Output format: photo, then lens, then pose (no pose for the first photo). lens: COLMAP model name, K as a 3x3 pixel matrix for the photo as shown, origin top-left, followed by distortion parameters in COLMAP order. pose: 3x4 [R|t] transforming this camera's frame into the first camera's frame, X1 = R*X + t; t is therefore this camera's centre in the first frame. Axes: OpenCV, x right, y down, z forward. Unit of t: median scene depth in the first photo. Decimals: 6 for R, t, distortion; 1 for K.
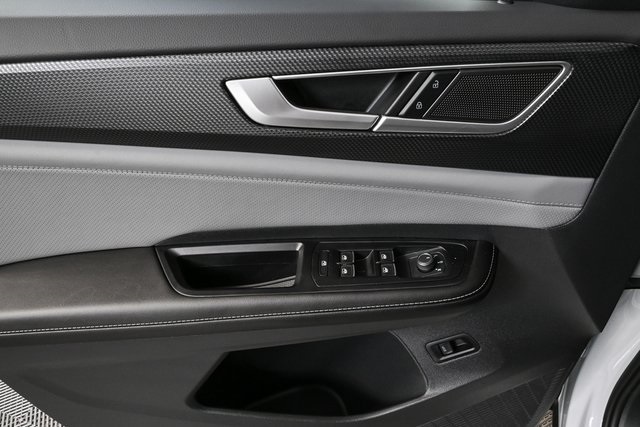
lens RADIAL K [[438.3, 0, 320.0], [0, 438.3, 213.5], [0, 0, 1]] dist [-0.003774, 0.000941]
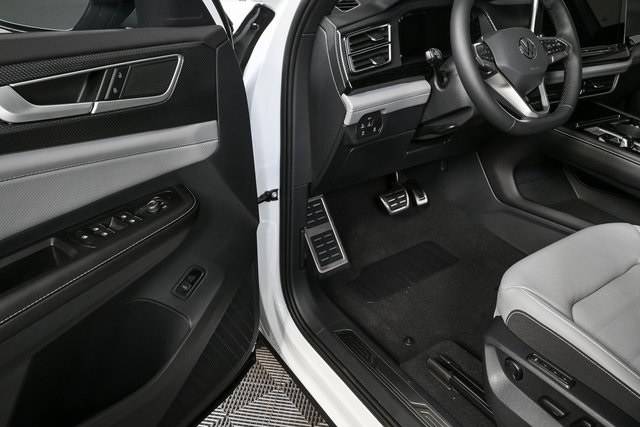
lens RADIAL K [[477.3, 0, 320.0], [0, 477.3, 213.5], [0, 0, 1]] dist [-0.003273, 0.002768]
pose [[0.557524, -0.339877, 0.757397, -0.775355], [0.480804, 0.875953, 0.039156, 0.406122], [-0.676753, 0.342329, 0.651779, -0.425320]]
